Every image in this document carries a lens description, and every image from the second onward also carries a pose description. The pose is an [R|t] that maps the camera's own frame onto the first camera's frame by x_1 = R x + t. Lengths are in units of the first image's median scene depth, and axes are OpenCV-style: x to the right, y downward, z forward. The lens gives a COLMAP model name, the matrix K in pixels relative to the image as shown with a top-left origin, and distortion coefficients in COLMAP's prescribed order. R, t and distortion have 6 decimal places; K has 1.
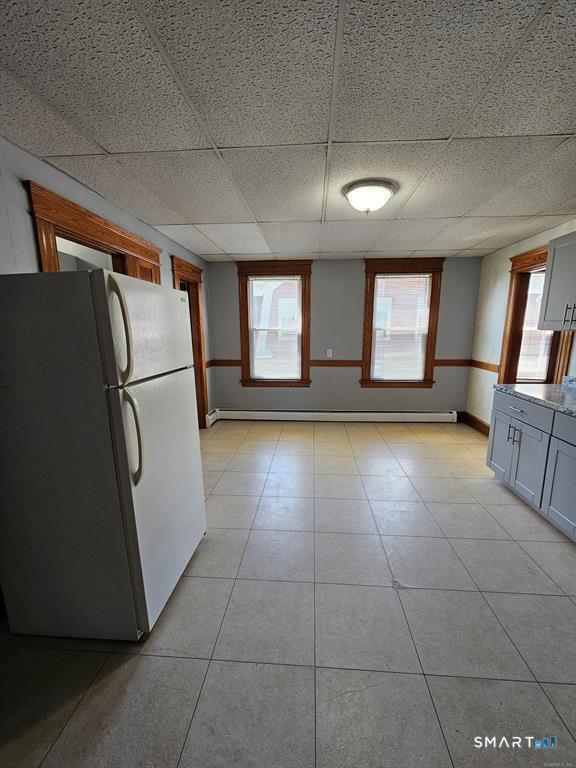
lens RADIAL K [[313.2, 0, 292.9], [0, 313.2, 386.5], [0, 0, 1]] dist [-0.002886, -0.000651]
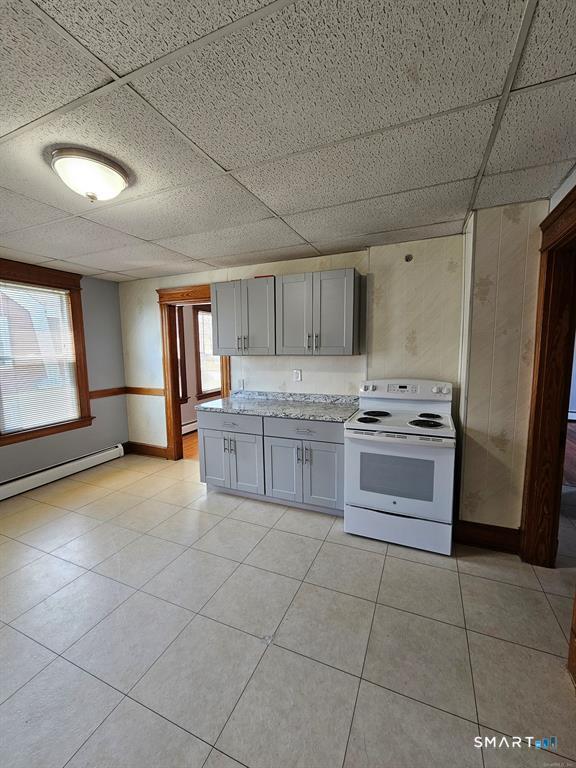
lens RADIAL K [[313.7, 0, 290.3], [0, 313.7, 384.5], [0, 0, 1]] dist [-0.000290, -0.000173]
pose [[0.339280, -0.107769, 0.934492, -0.163117], [0.184931, 0.981671, 0.046068, -0.045794], [-0.922328, 0.157186, 0.352992, 0.202480]]
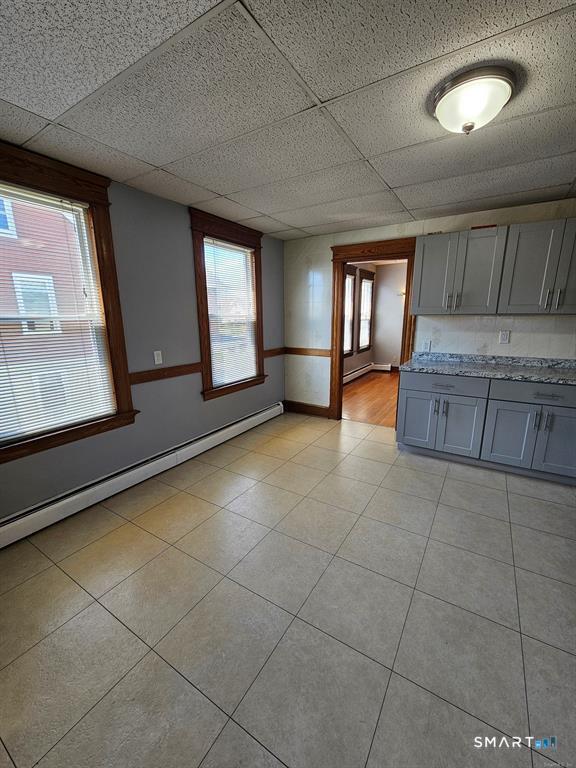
lens RADIAL K [[313.2, 0, 292.9], [0, 313.2, 386.5], [0, 0, 1]] dist [-0.002886, -0.000651]
pose [[0.470852, -0.195346, 0.860313, -0.301466], [0.168439, 0.977144, 0.129687, -0.092413], [-0.865983, 0.083847, 0.492994, 0.527810]]
